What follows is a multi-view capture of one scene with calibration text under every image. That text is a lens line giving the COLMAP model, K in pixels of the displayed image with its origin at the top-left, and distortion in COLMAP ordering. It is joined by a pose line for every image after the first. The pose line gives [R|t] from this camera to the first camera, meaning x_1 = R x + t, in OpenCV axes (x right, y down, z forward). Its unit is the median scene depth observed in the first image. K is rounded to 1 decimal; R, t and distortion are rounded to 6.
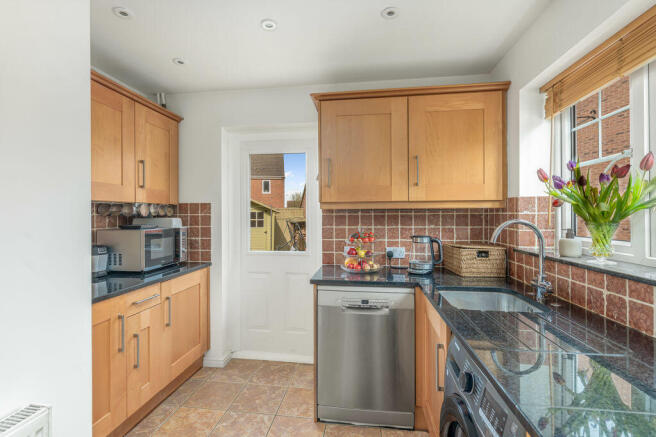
lens RADIAL K [[294.8, 0, 325.8], [0, 294.8, 217.5], [0, 0, 1]] dist [-0.005027, 0.000135]
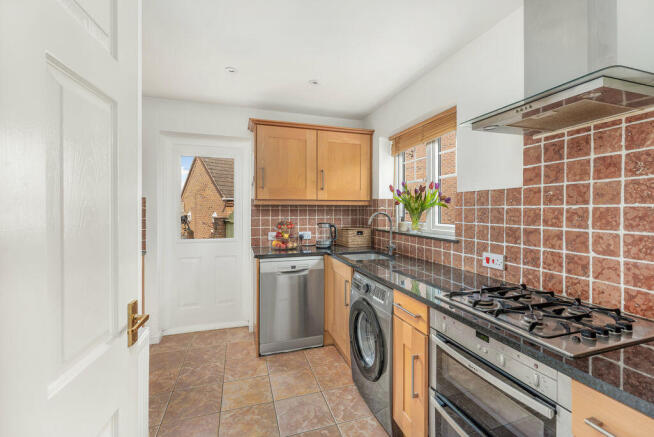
lens RADIAL K [[280.7, 0, 328.1], [0, 280.7, 214.2], [0, 0, 1]] dist [0.001659, -0.000004]
pose [[0.898823, -0.001944, 0.438308, -0.317928], [-0.001865, 0.999964, 0.008260, 0.006642], [-0.438309, -0.008241, 0.898787, -0.336231]]
